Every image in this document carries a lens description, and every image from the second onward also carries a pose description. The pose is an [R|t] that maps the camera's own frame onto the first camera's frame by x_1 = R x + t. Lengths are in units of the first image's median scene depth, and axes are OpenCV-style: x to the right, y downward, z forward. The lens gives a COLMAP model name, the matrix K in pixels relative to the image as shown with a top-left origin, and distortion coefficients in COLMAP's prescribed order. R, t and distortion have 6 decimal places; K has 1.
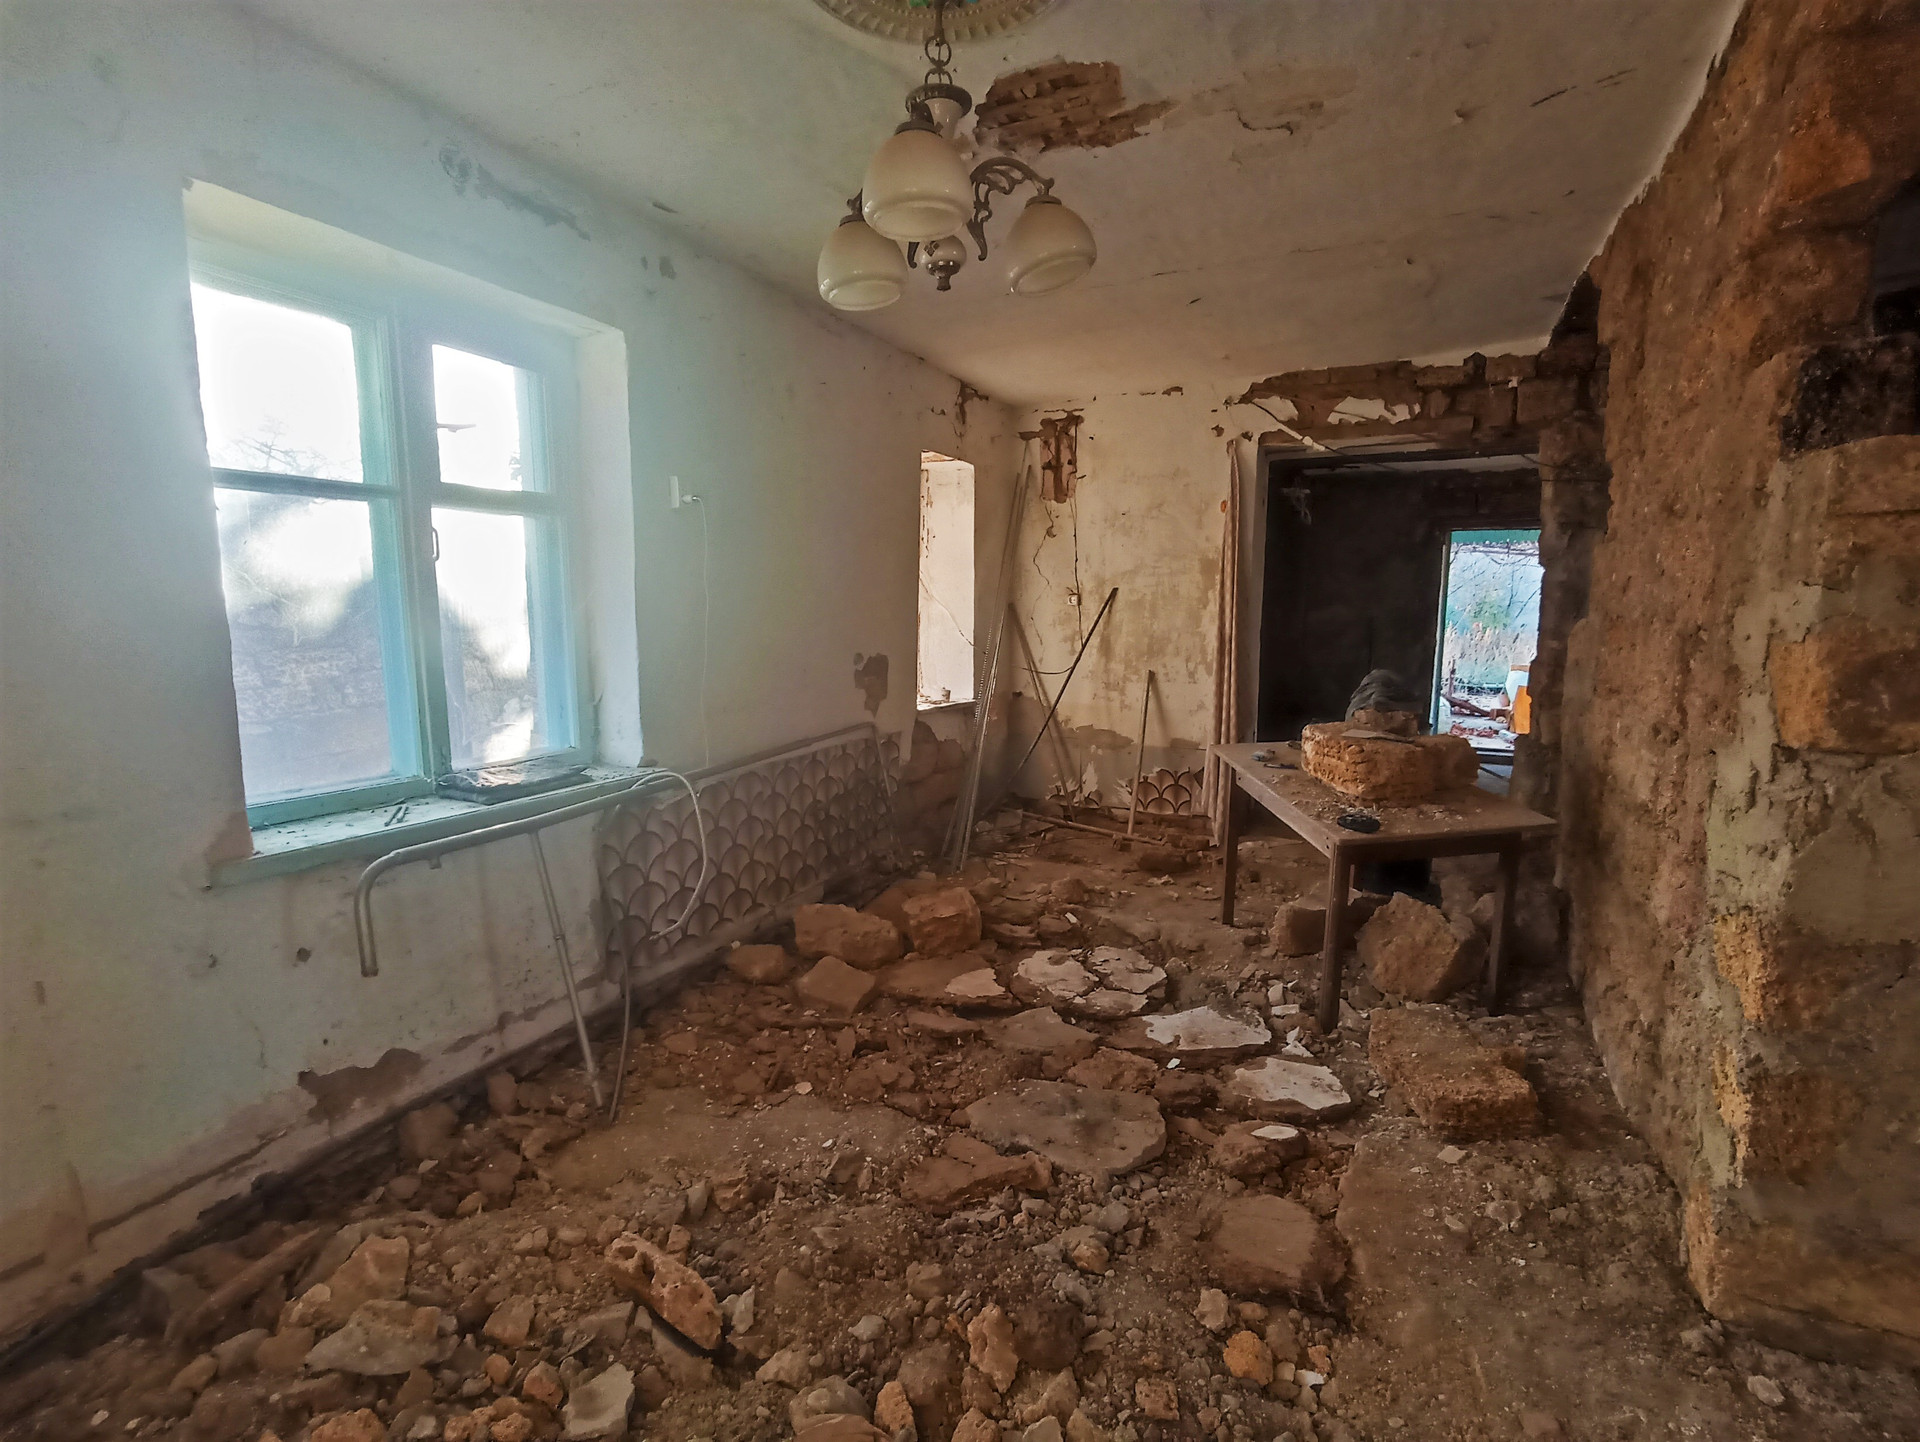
lens RADIAL K [[879.2, 0, 956.2], [0, 879.2, 723.9], [0, 0, 1]] dist [-0.001118, 0.000367]
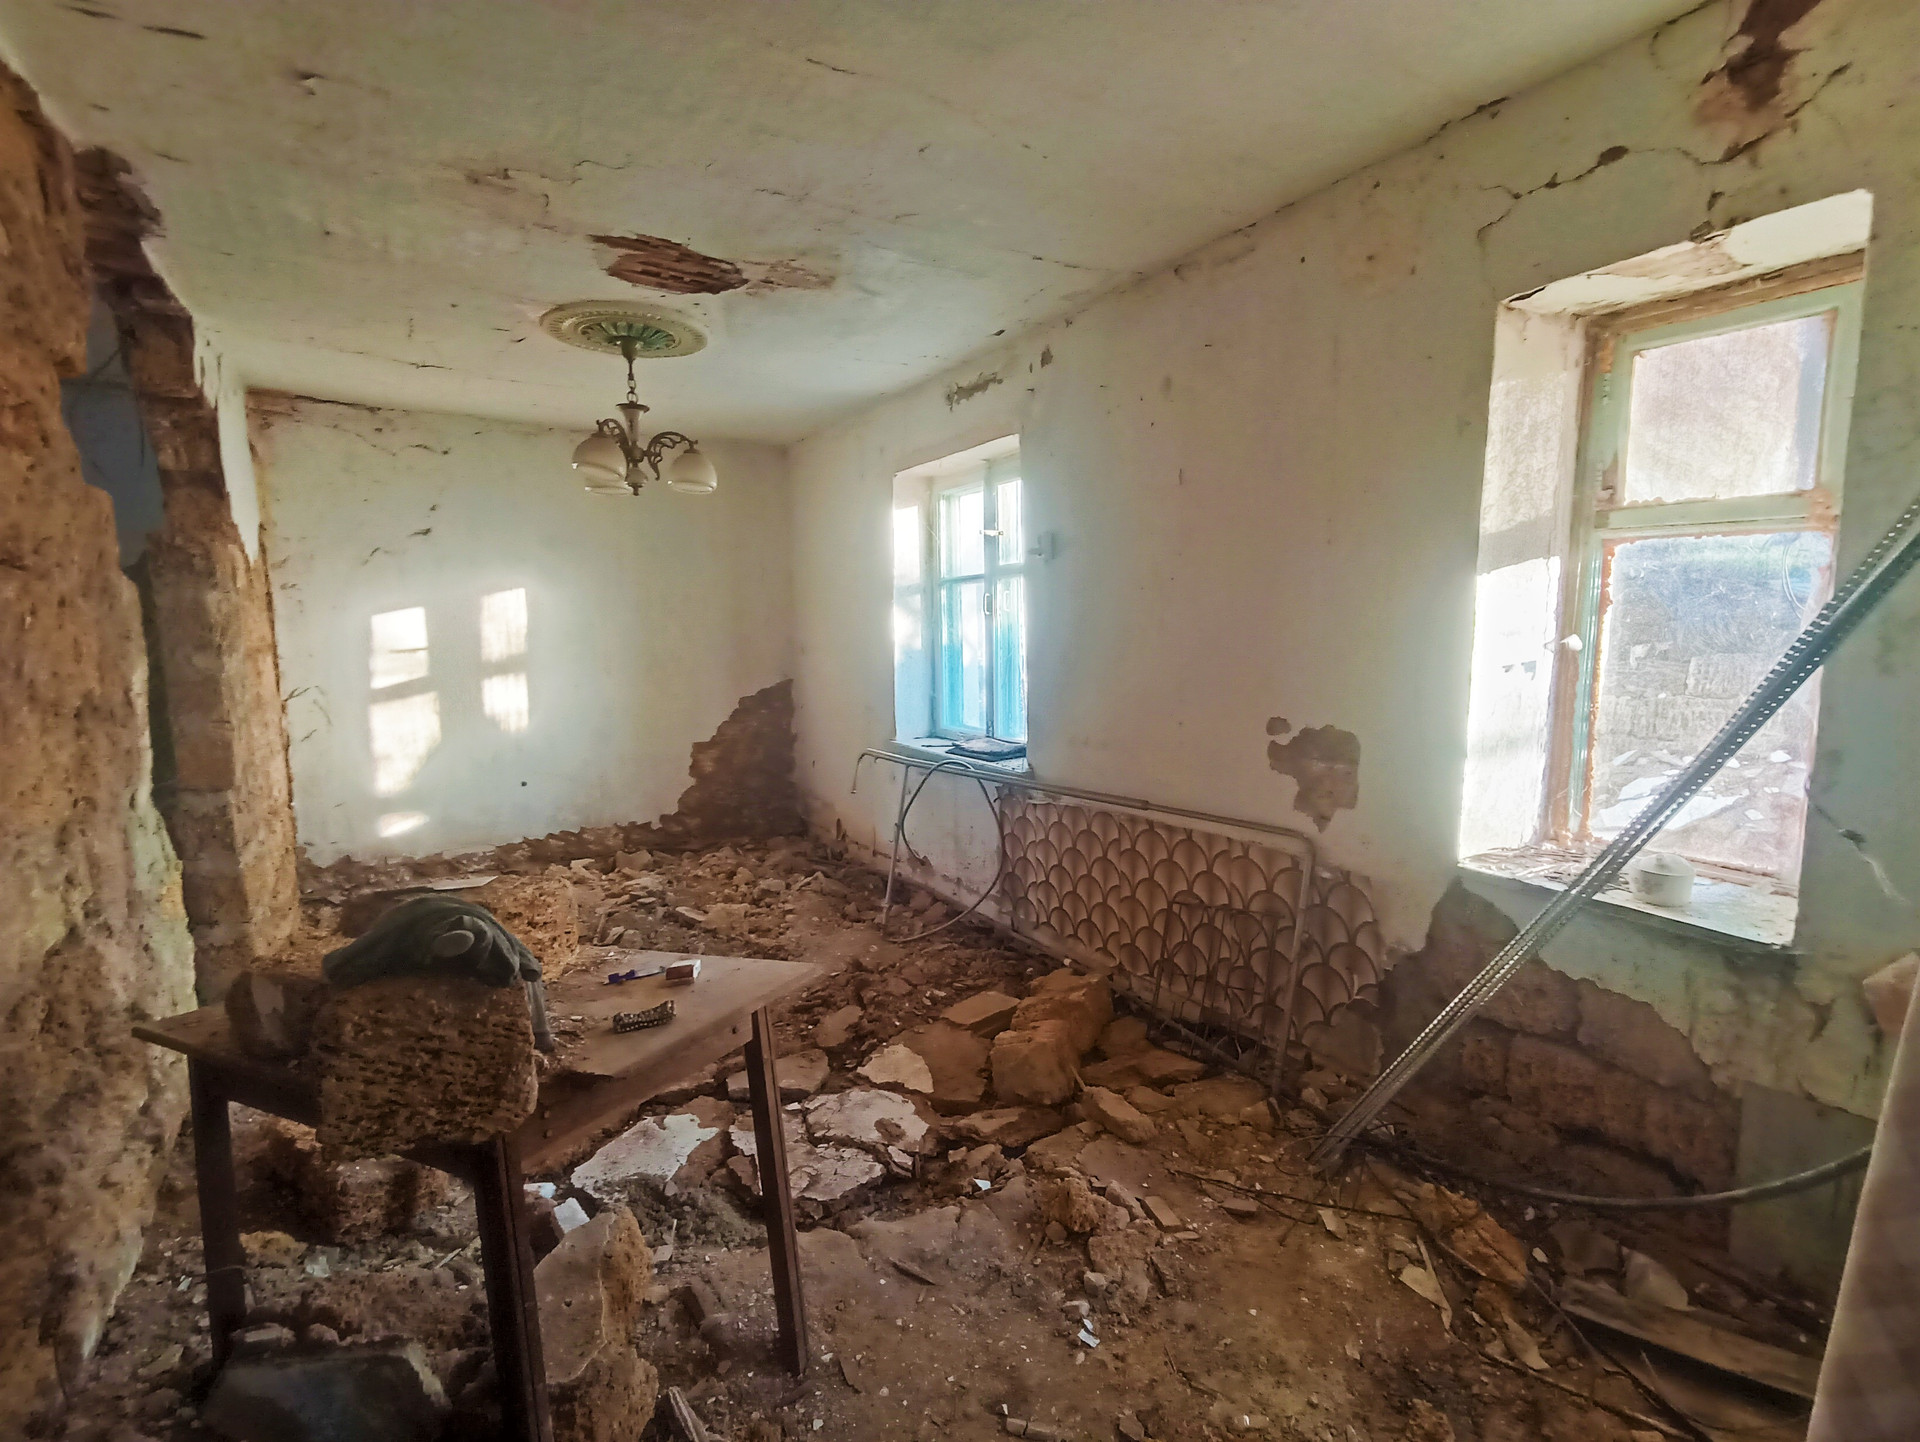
lens RADIAL K [[879.2, 0, 956.2], [0, 879.2, 723.9], [0, 0, 1]] dist [-0.001118, 0.000367]
pose [[-0.527681, 0.108284, -0.842512, 0.672426], [-0.091382, 0.978849, 0.183040, -0.207638], [0.844513, 0.173577, -0.506625, 1.356406]]
